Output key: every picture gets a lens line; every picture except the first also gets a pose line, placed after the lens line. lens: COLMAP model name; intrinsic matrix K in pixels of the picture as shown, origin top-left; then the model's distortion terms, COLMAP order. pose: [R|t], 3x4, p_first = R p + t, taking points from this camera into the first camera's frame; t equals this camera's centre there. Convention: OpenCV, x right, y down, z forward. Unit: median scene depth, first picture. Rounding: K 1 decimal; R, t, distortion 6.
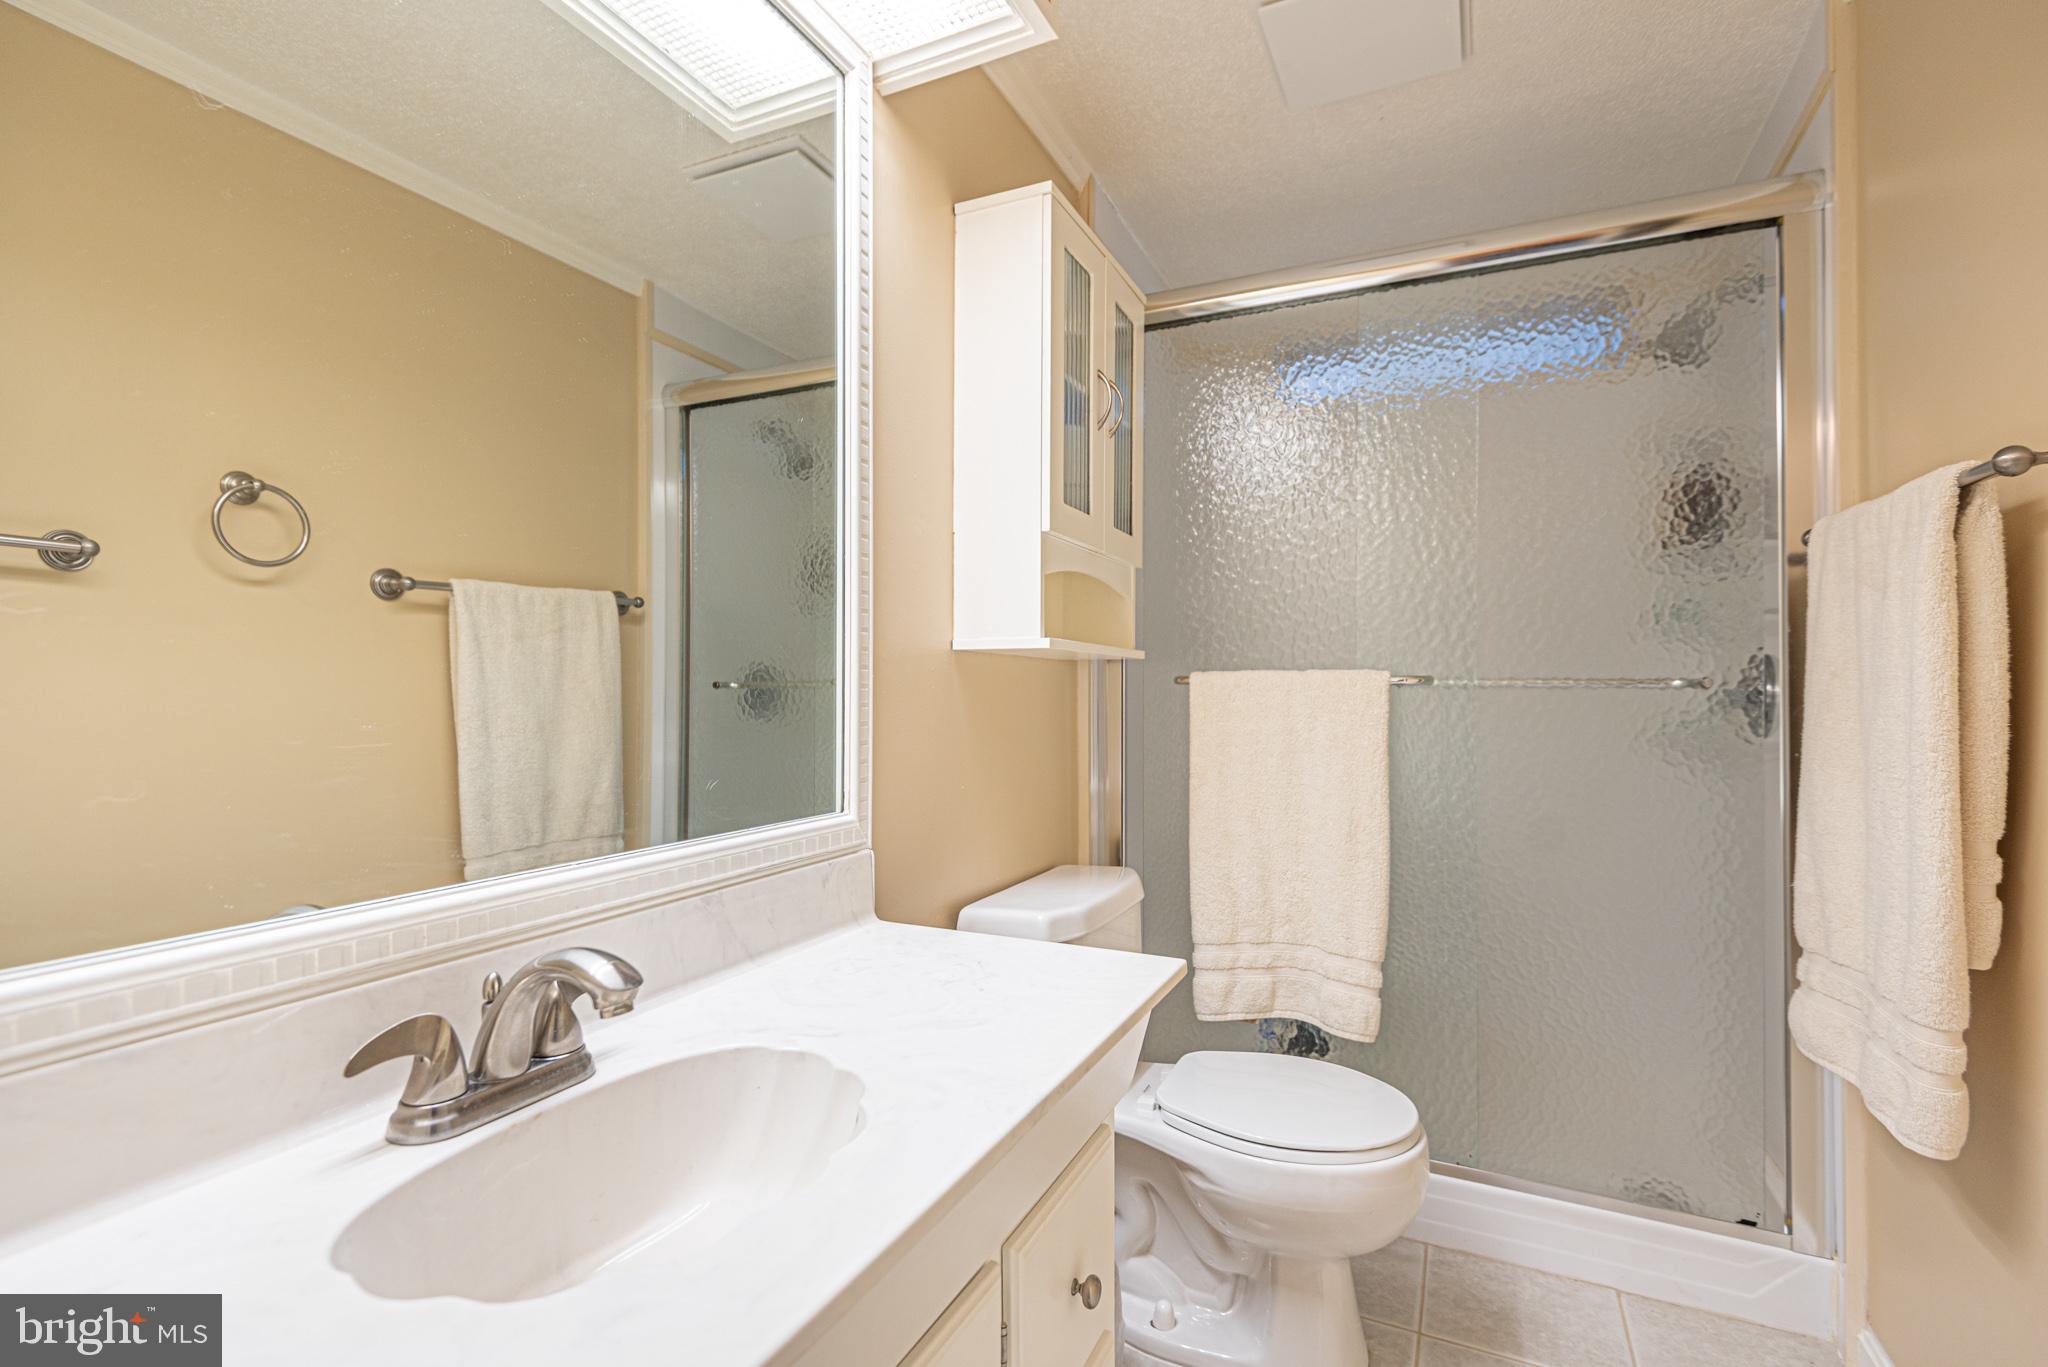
lens RADIAL K [[967.2, 0, 1005.5], [0, 967.2, 685.2], [0, 0, 1]] dist [0.027195, -0.016481]
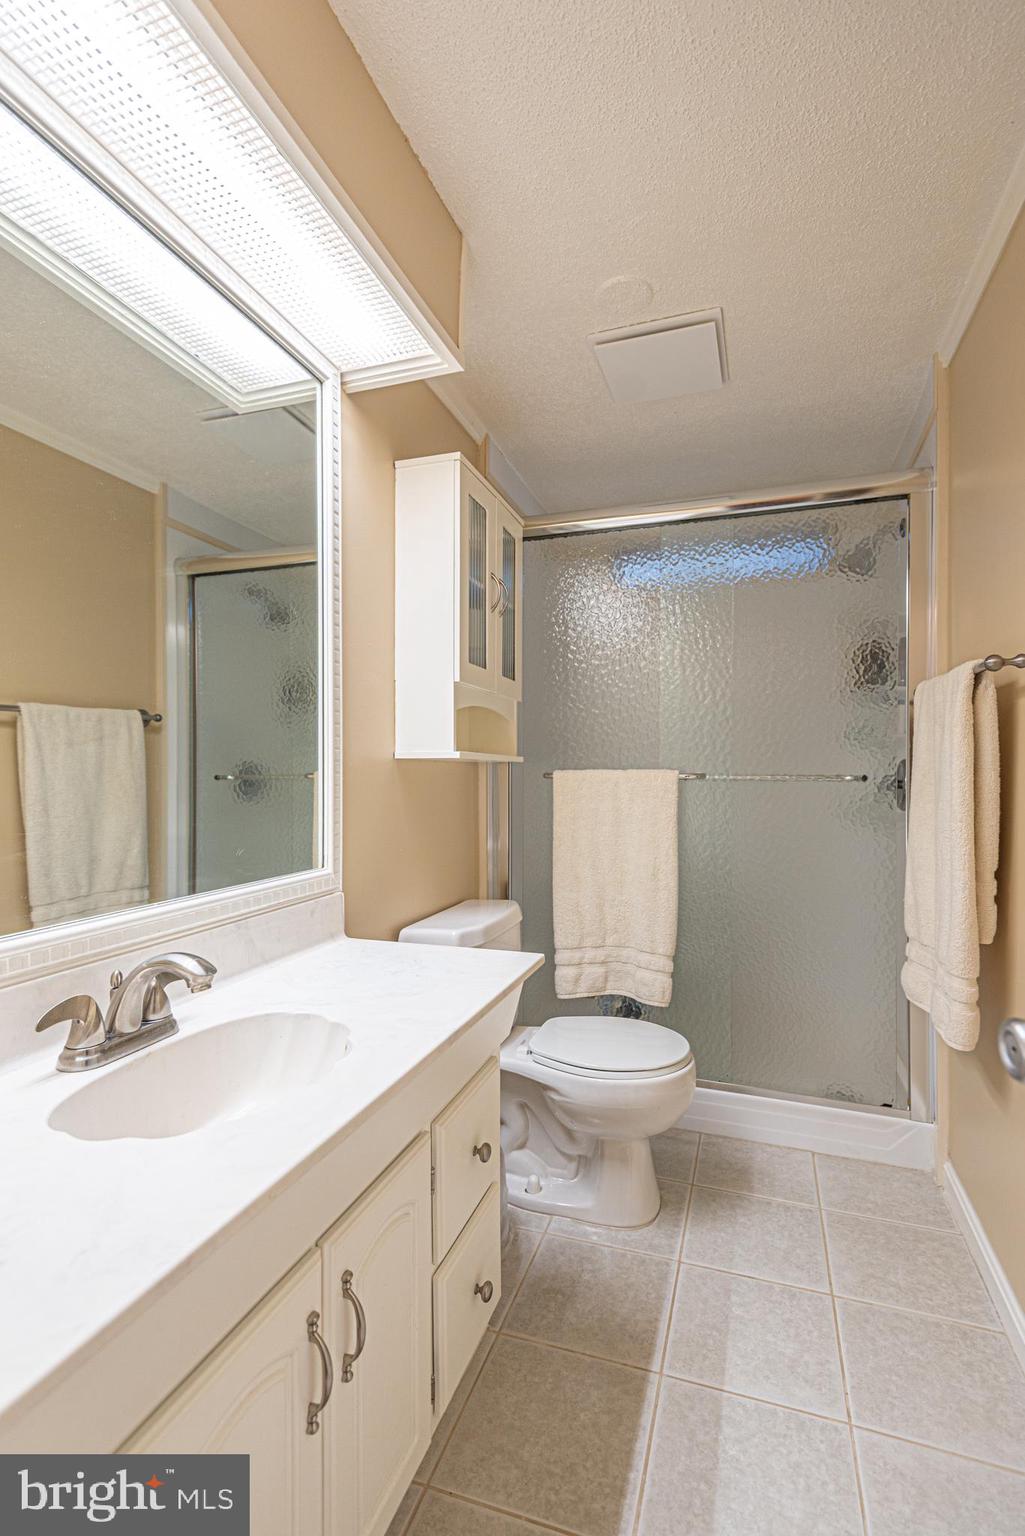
lens RADIAL K [[725.4, 0, 544.5], [0, 725.4, 799.3], [0, 0, 1]] dist [0.027195, -0.016481]
pose [[0.986896, -0.003149, 0.161325, -0.006156], [-0.003873, 0.999059, 0.043190, -0.019013], [-0.161309, -0.043249, 0.985956, -0.126447]]
